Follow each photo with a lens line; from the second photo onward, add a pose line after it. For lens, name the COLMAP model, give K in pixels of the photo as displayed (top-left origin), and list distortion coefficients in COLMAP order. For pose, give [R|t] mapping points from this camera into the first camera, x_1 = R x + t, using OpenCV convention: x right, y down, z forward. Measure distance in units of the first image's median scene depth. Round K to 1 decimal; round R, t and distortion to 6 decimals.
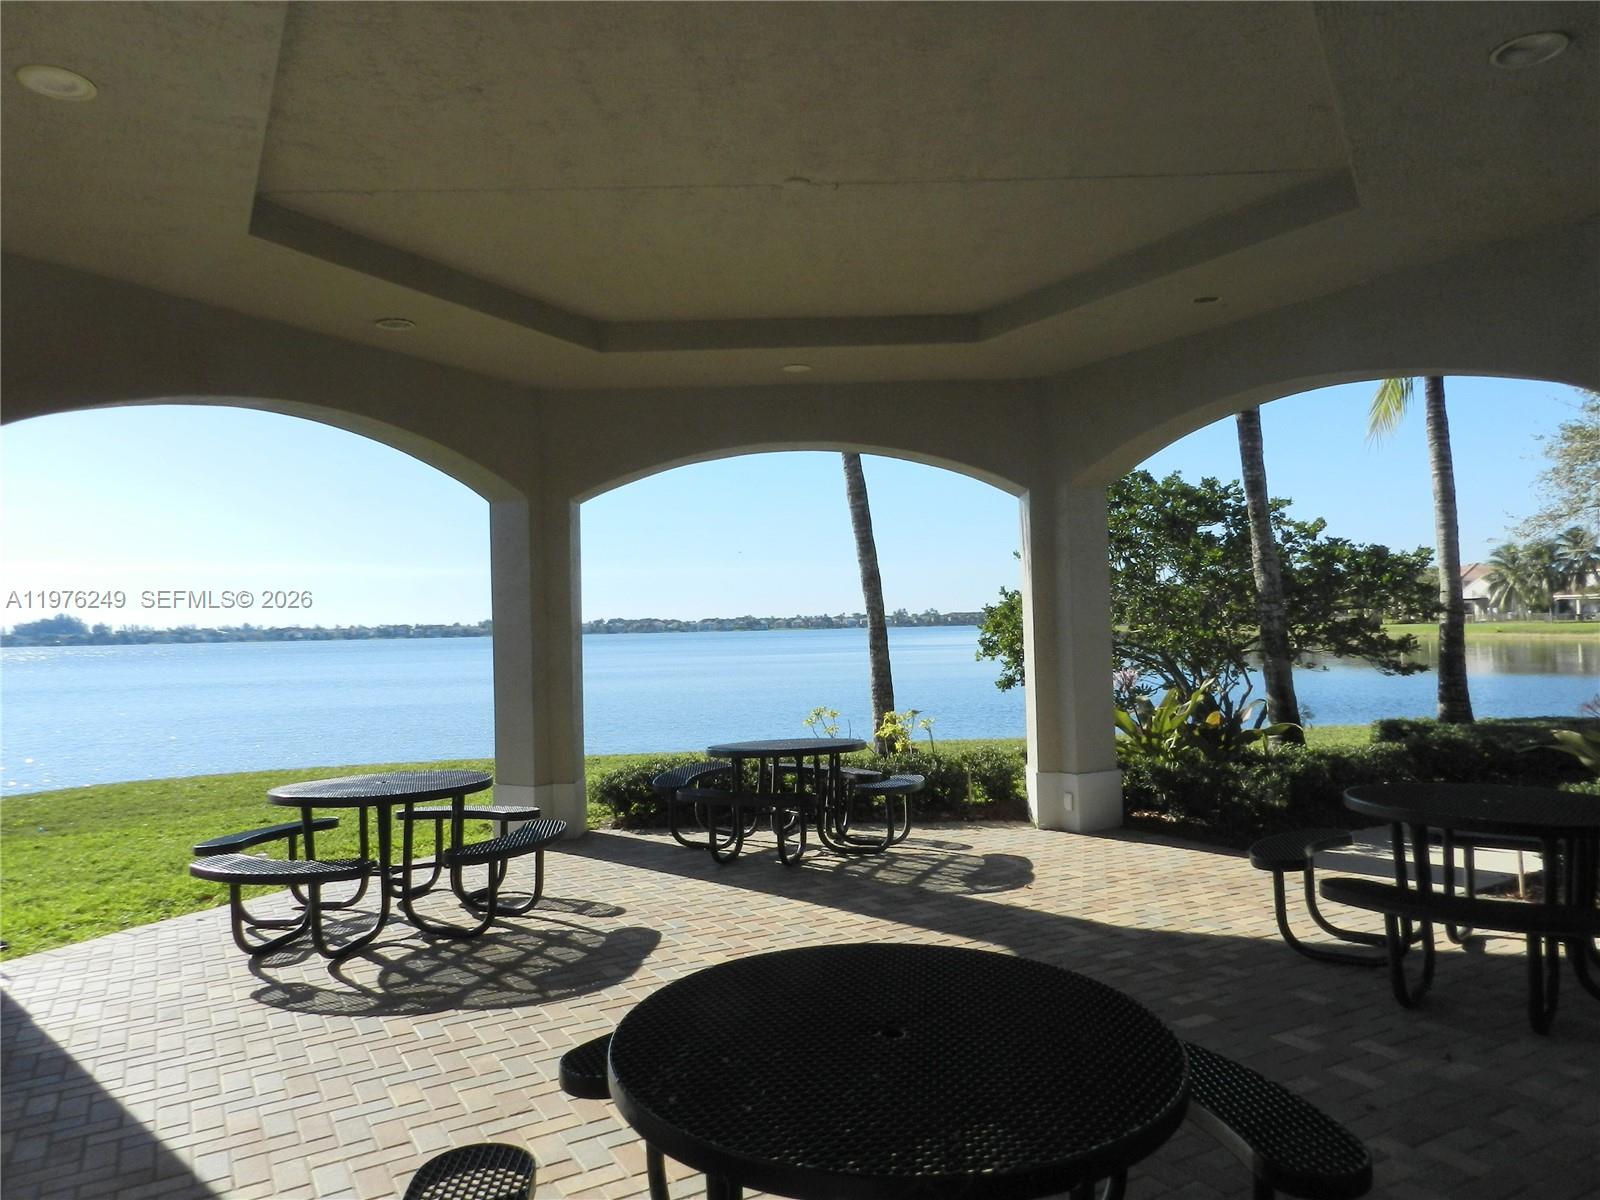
lens RADIAL K [[1069.1, 0, 800.0], [0, 1069.1, 600.0], [0, 0, 1]] dist [0.003318, 0.000926]
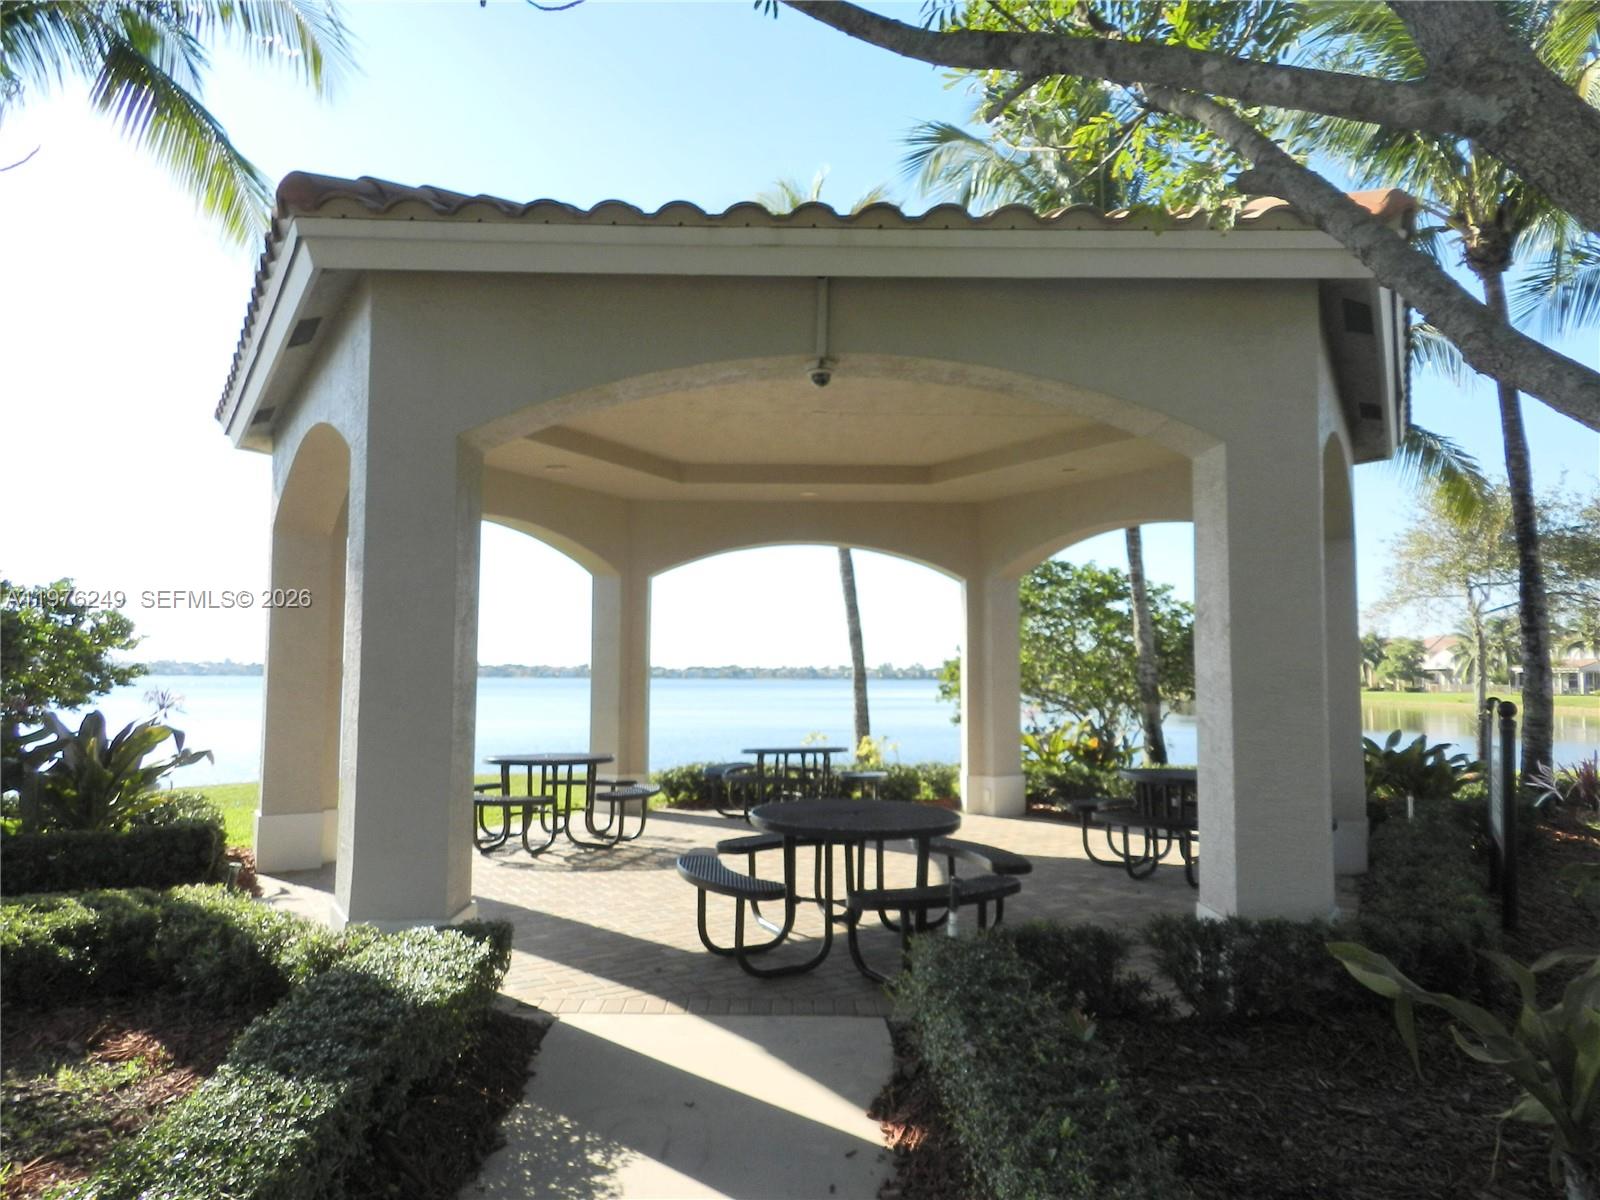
lens RADIAL K [[1069.1, 0, 800.0], [0, 1069.1, 600.0], [0, 0, 1]] dist [0.003318, 0.000926]
pose [[0.999459, 0.030704, 0.011810, -0.023838], [-0.030108, 0.998408, -0.047696, 0.001048], [-0.013256, 0.047314, 0.998792, -0.396887]]
